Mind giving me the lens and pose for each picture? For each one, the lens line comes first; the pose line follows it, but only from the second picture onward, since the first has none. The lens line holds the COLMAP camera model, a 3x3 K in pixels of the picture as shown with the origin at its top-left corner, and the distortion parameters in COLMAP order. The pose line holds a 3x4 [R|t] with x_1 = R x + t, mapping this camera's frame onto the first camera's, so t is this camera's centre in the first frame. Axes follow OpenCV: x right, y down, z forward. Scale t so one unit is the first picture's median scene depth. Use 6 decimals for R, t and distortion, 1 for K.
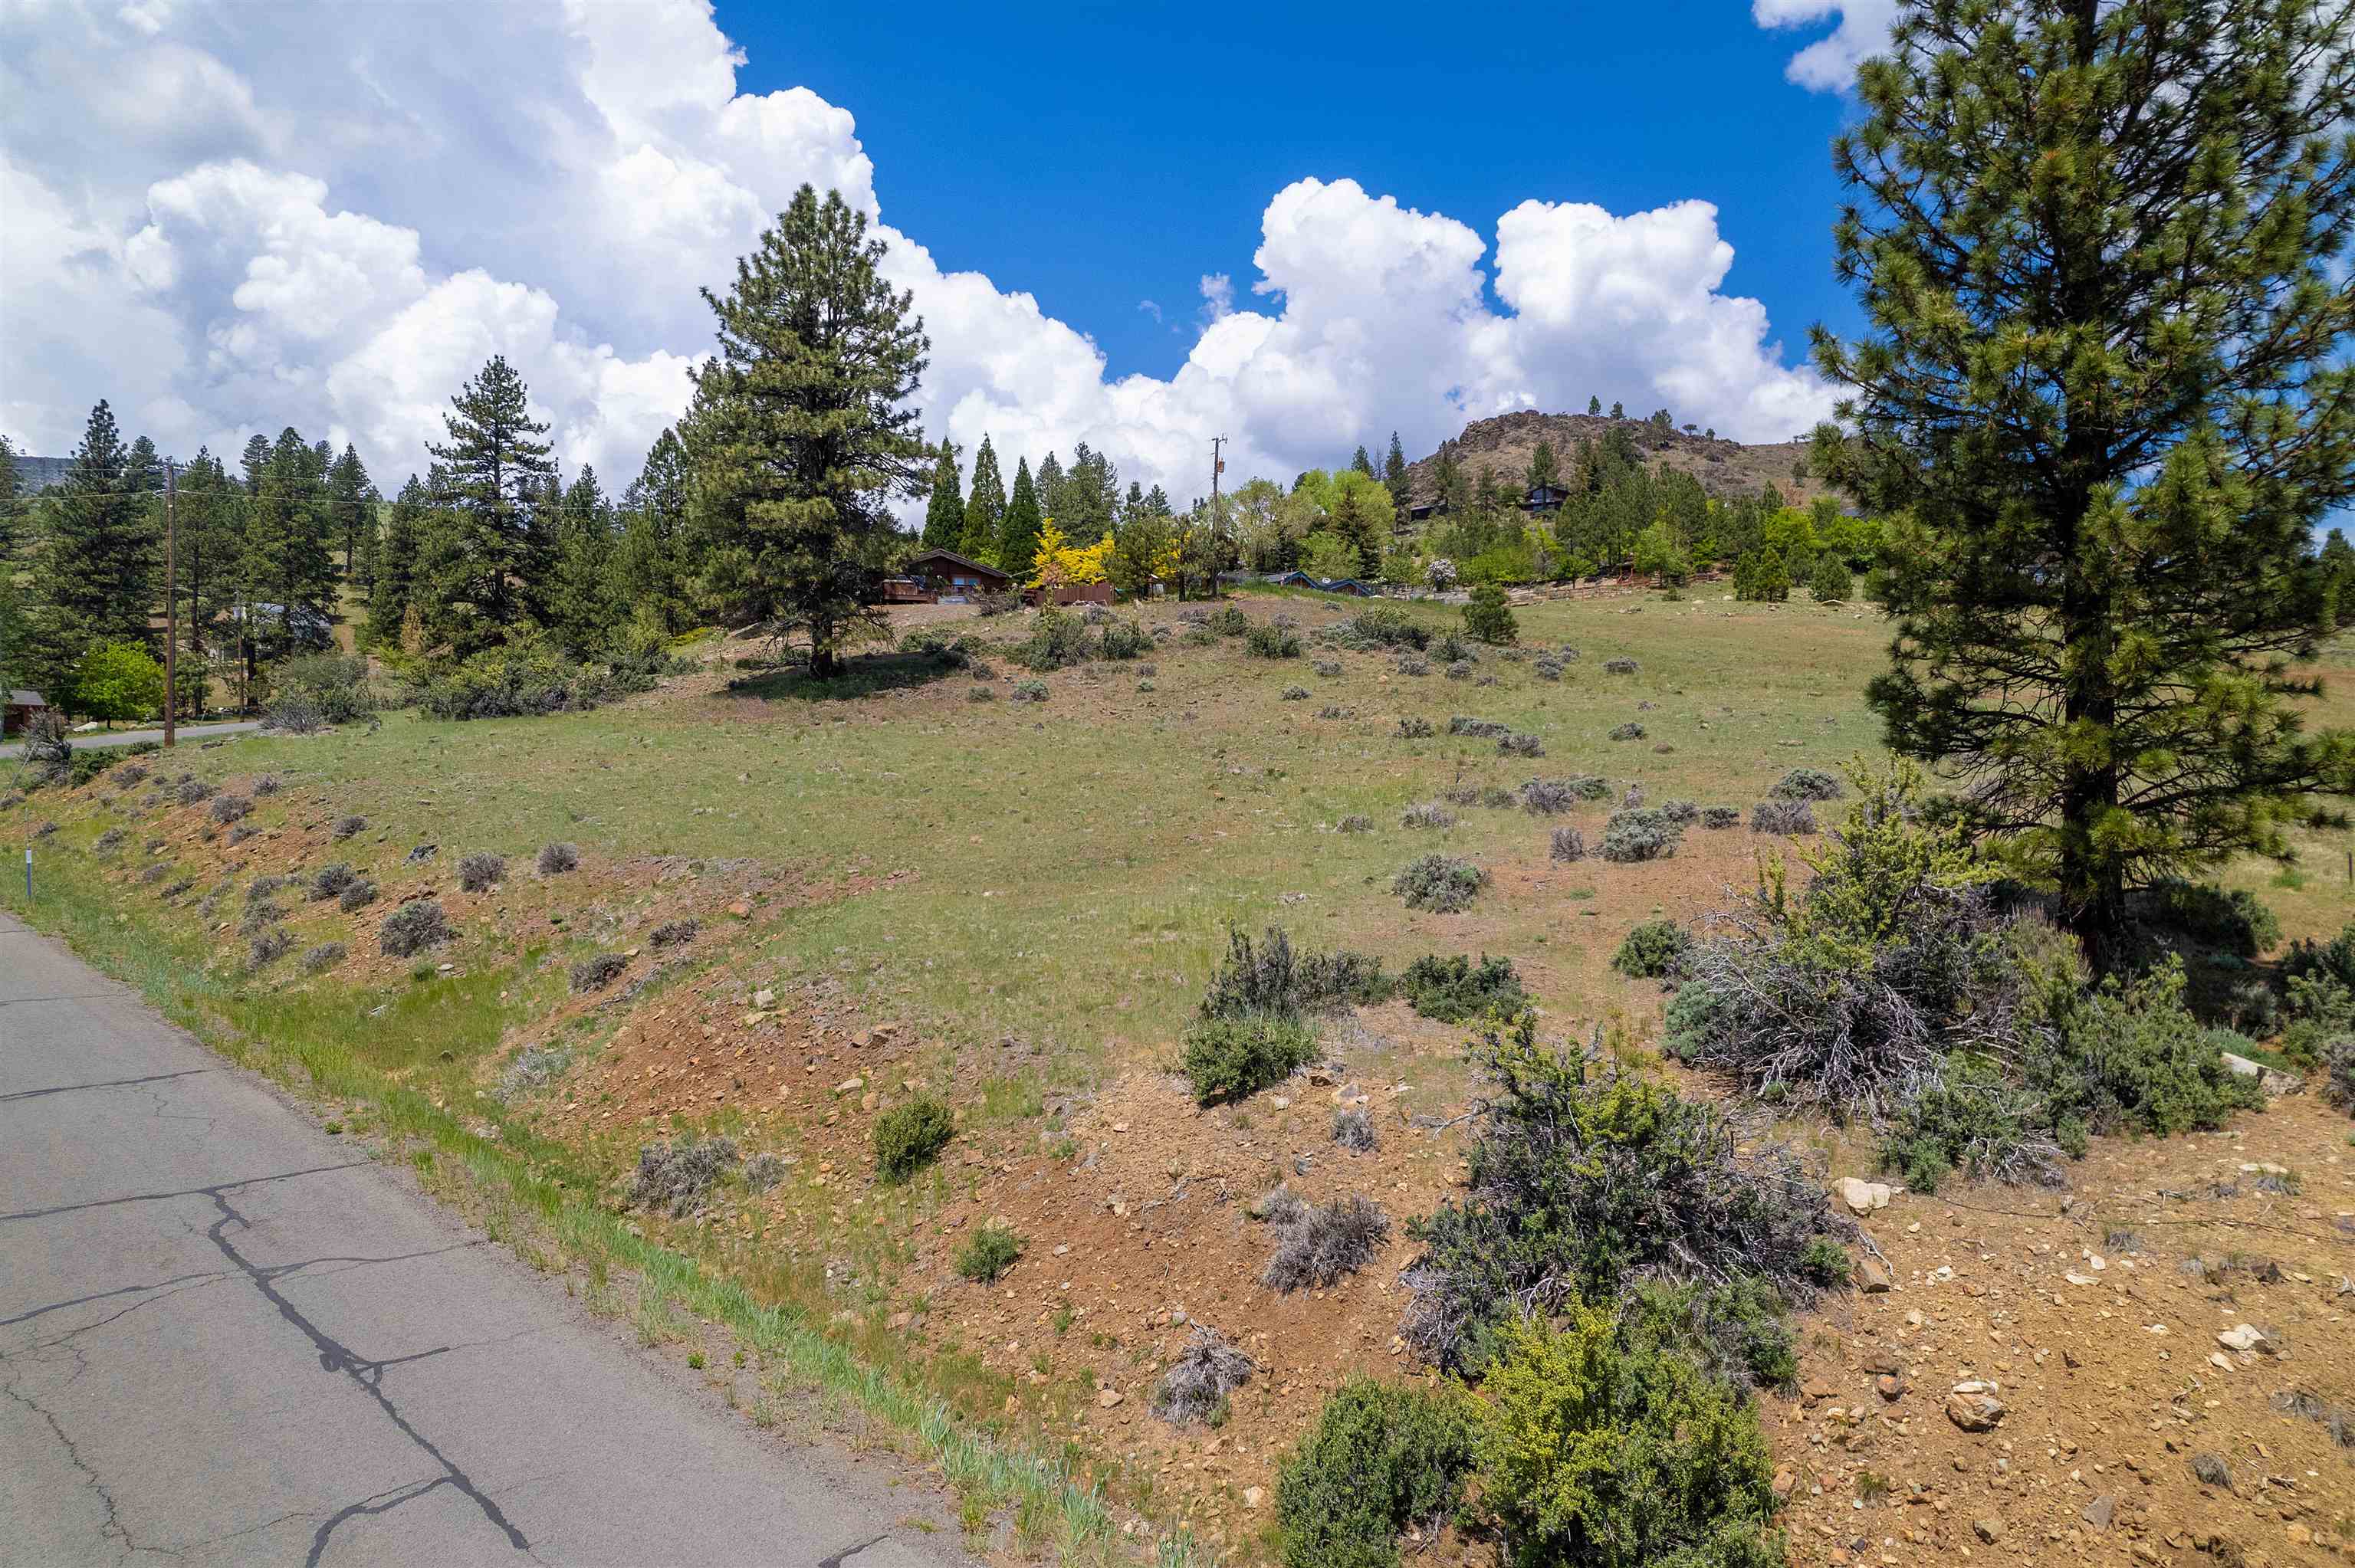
lens RADIAL K [[1502.6, 0, 1176.4], [0, 1502.6, 791.6], [0, 0, 1]] dist [-0.073820, 0.067864]
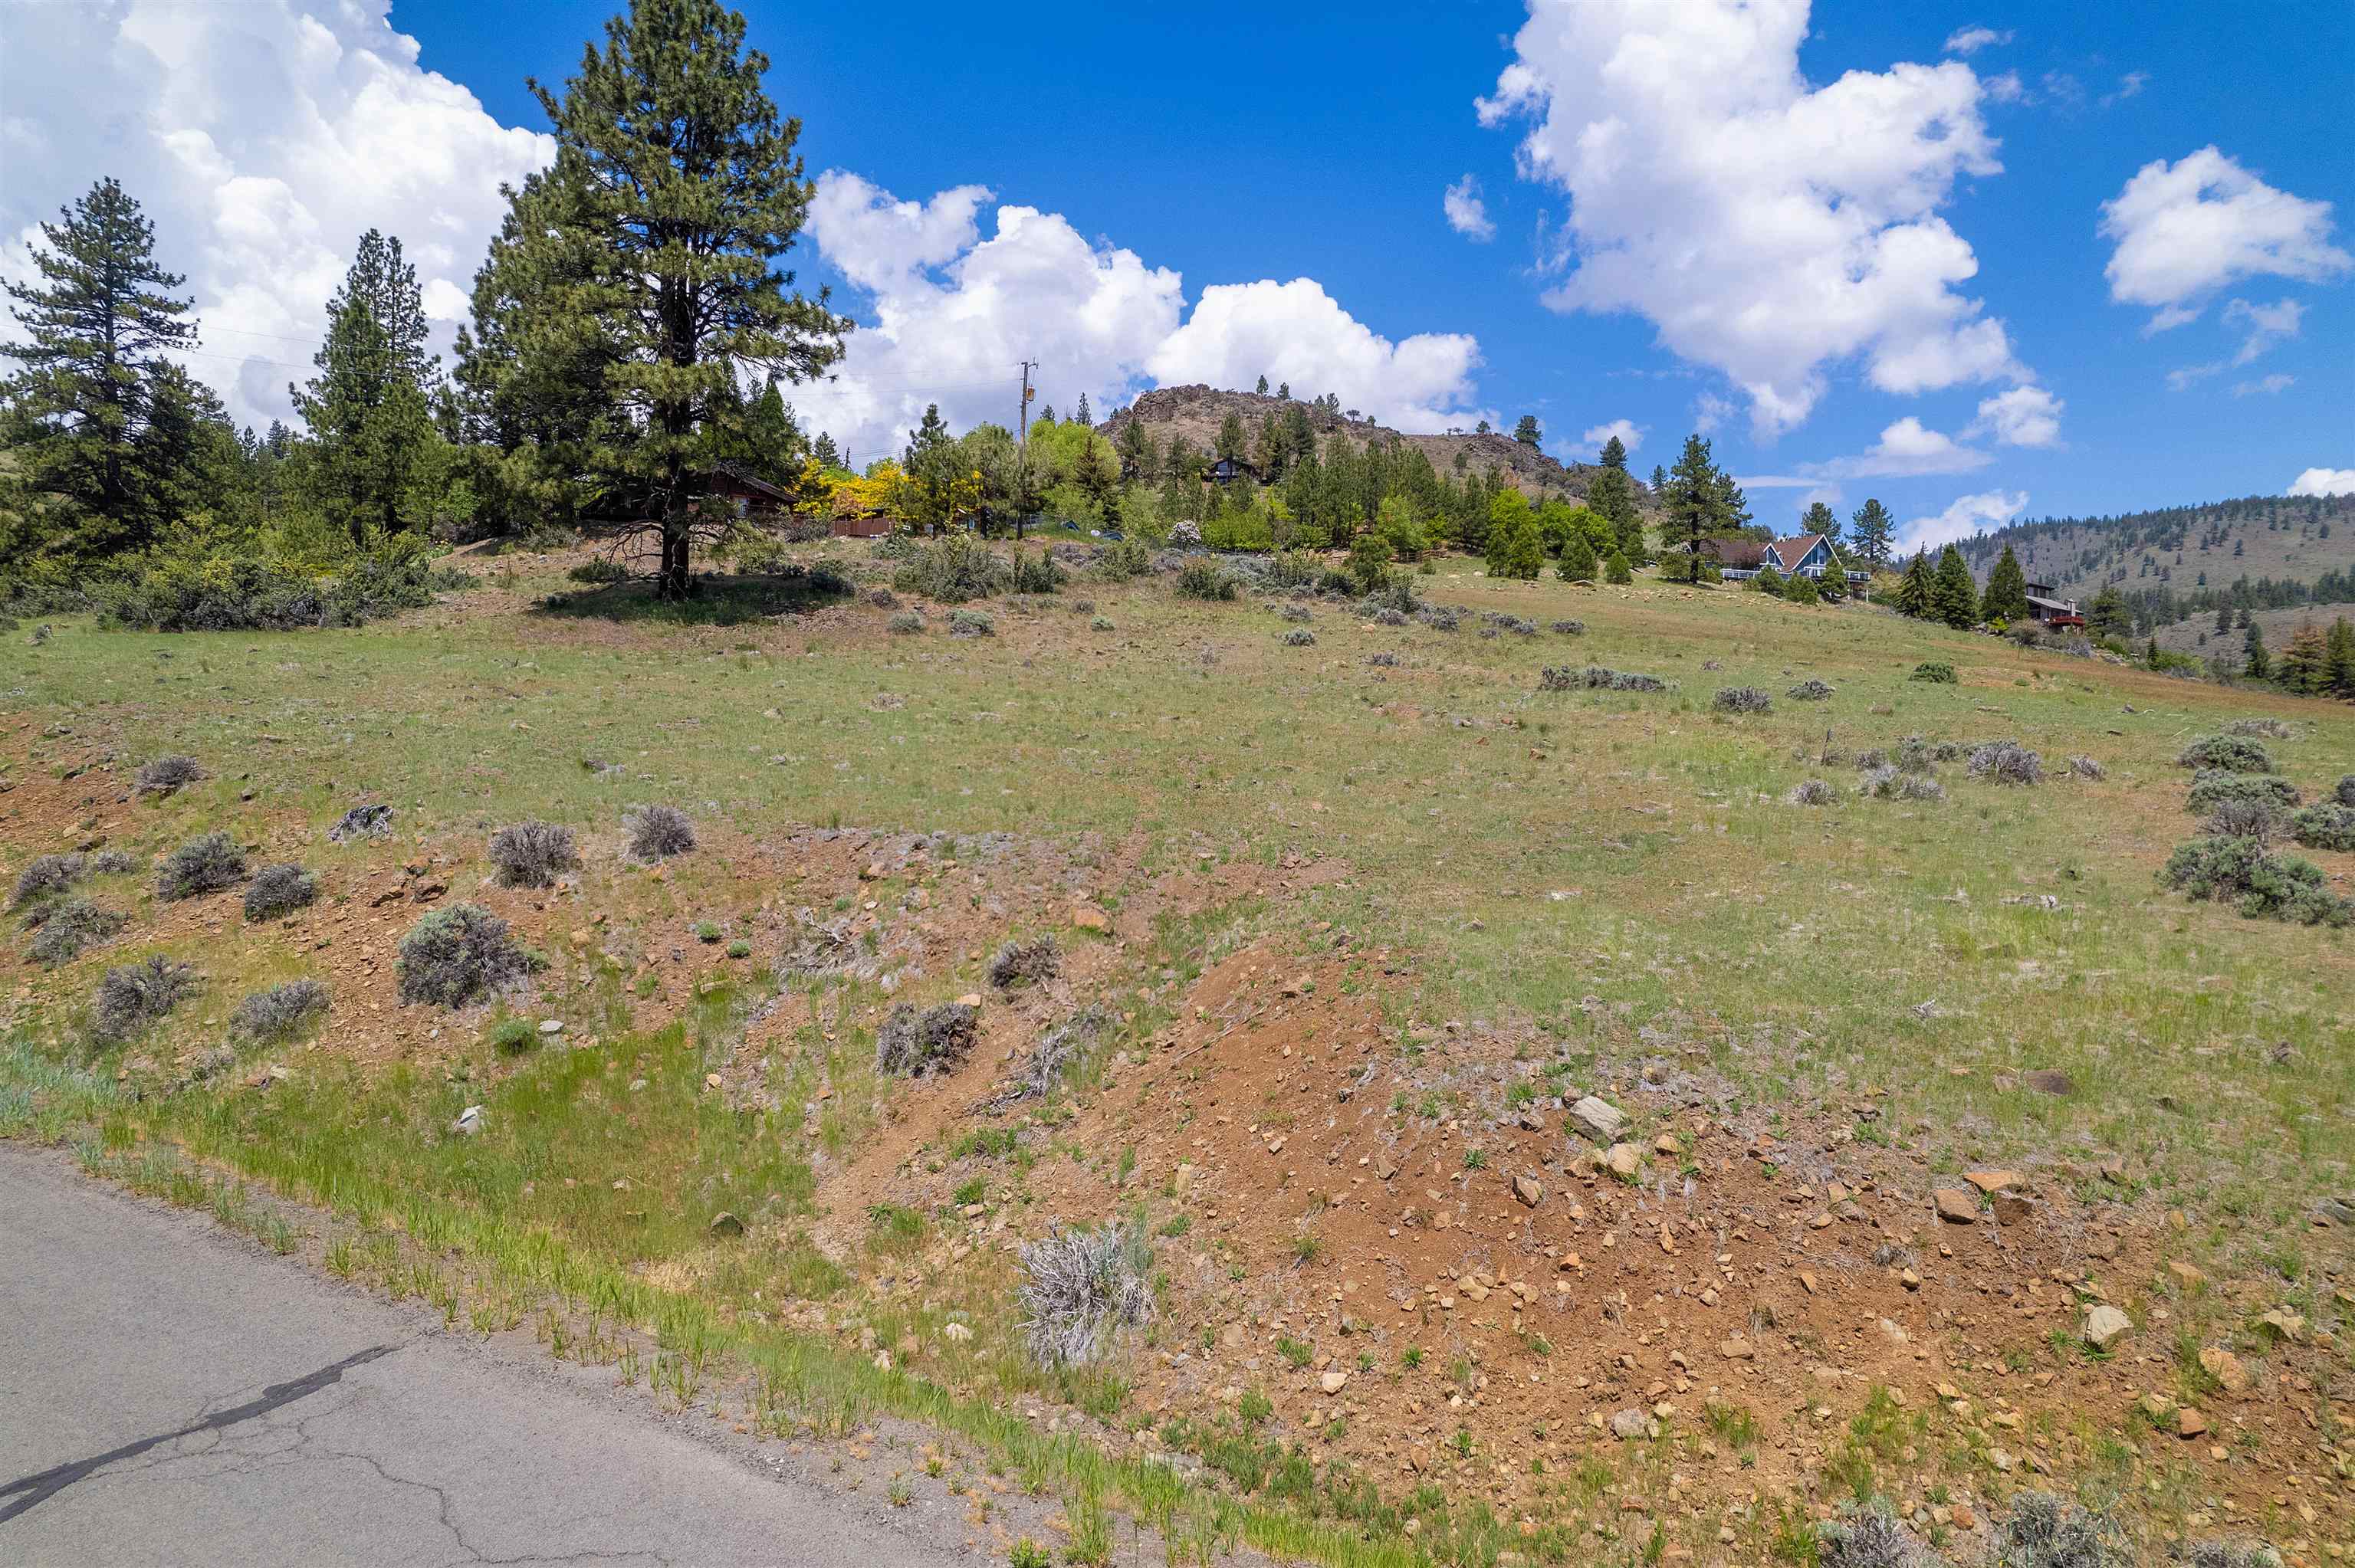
lens RADIAL K [[1504.3, 0, 1177.5], [0, 1504.3, 784.0], [0, 0, 1]] dist [-0.080419, 0.074821]
pose [[0.968514, 0.016401, 0.248420, -0.101809], [-0.020094, 0.999722, 0.012337, 0.003944], [-0.248148, -0.016940, 0.968574, 0.101095]]
